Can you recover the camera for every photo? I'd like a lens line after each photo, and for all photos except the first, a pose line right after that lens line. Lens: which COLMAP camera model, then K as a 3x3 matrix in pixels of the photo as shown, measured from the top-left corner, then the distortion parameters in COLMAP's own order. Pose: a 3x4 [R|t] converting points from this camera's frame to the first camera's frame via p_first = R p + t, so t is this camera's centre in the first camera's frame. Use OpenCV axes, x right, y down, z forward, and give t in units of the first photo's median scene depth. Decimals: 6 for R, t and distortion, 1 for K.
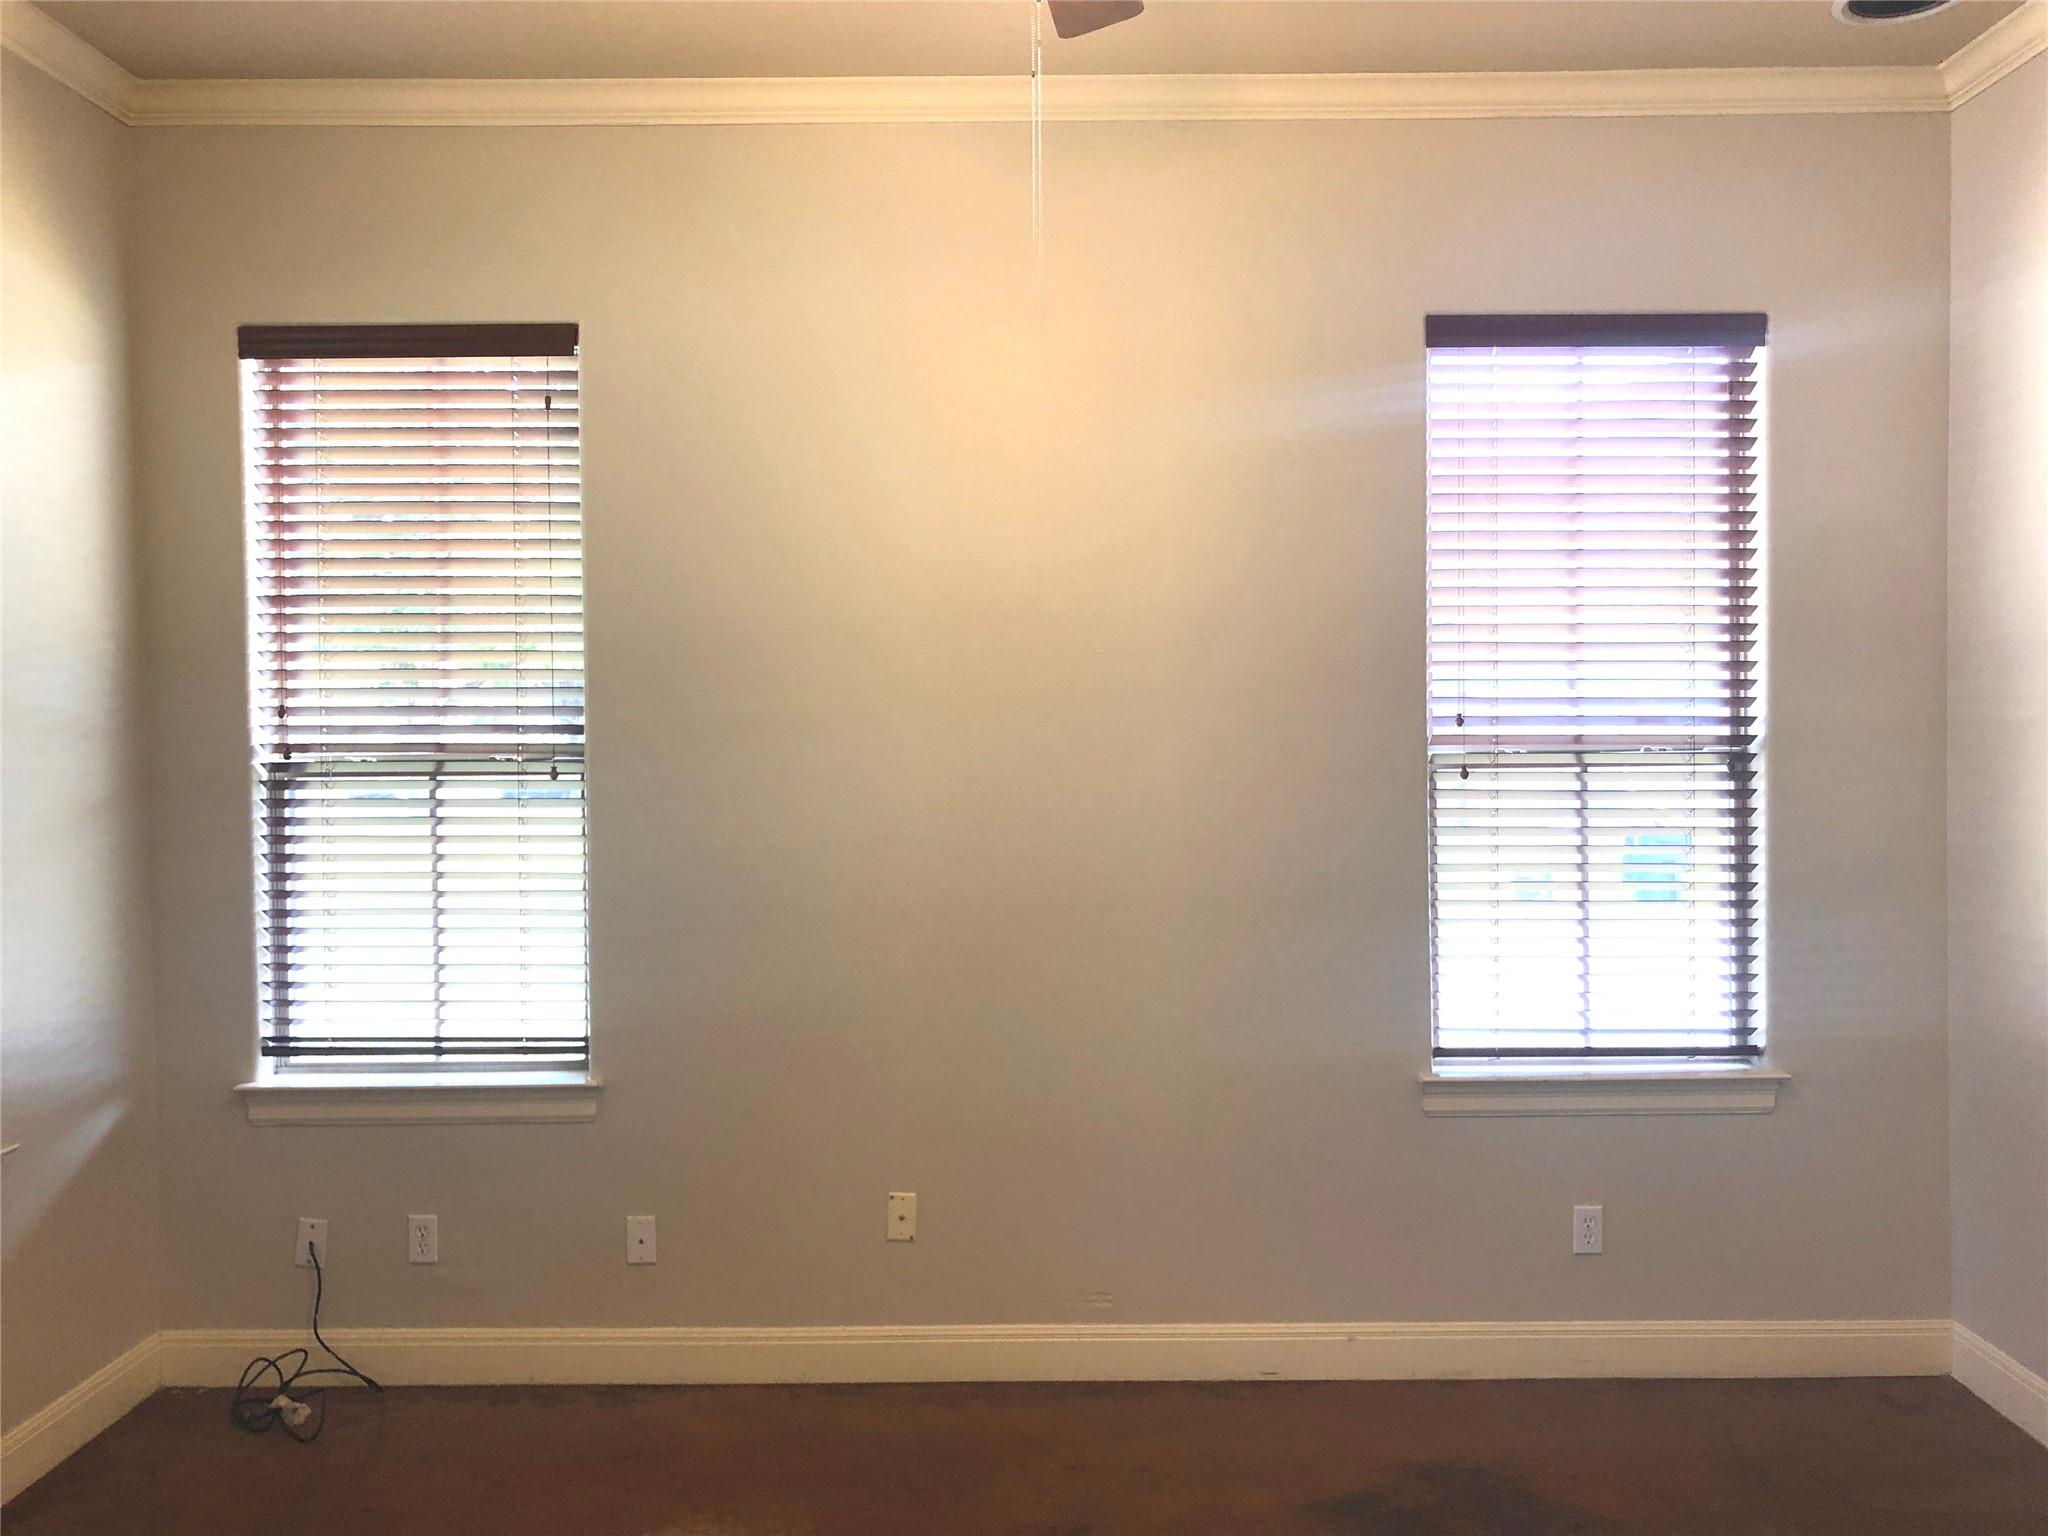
lens RADIAL K [[1705.9, 0, 1024.0], [0, 1705.9, 768.0], [0, 0, 1]] dist [0.034911, -0.003767]
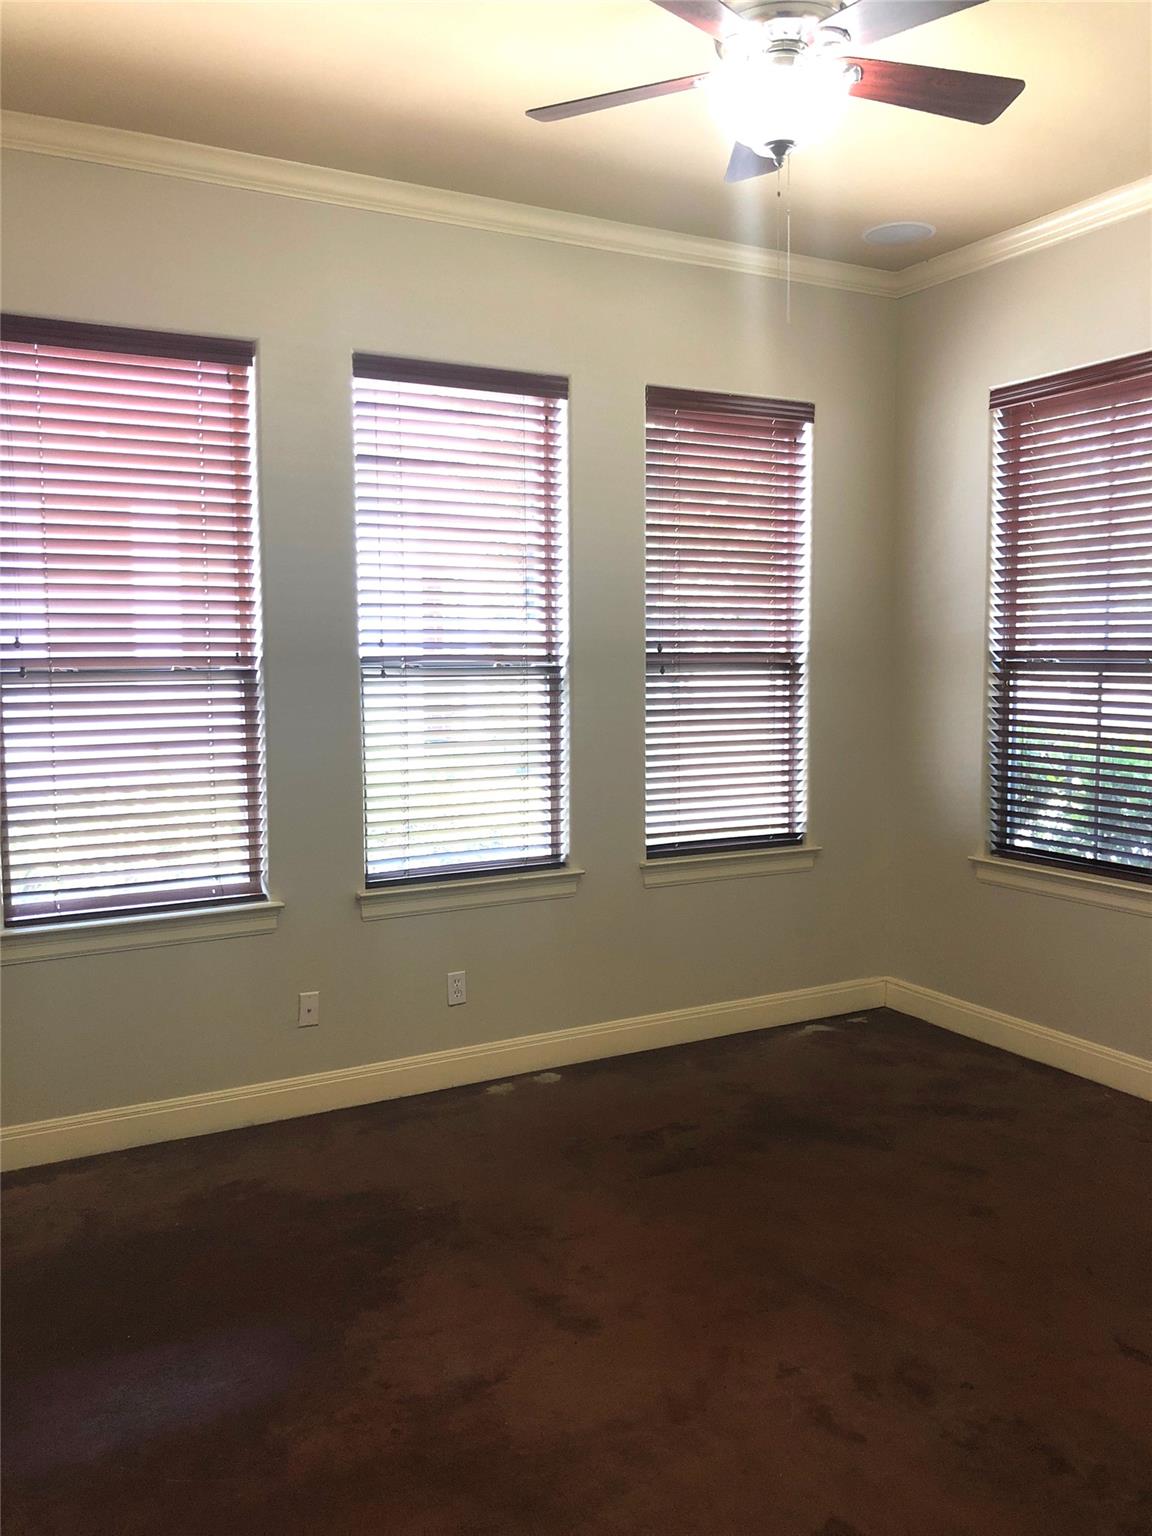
lens RADIAL K [[1279.5, 0, 530.0], [0, 1279.5, 758.7], [0, 0, 1]] dist [0.034911, -0.003767]
pose [[0.881444, -0.044243, 0.470211, -0.141979], [0.016645, 0.997894, 0.062692, 0.001601], [-0.471994, -0.047433, 0.880325, -0.000395]]
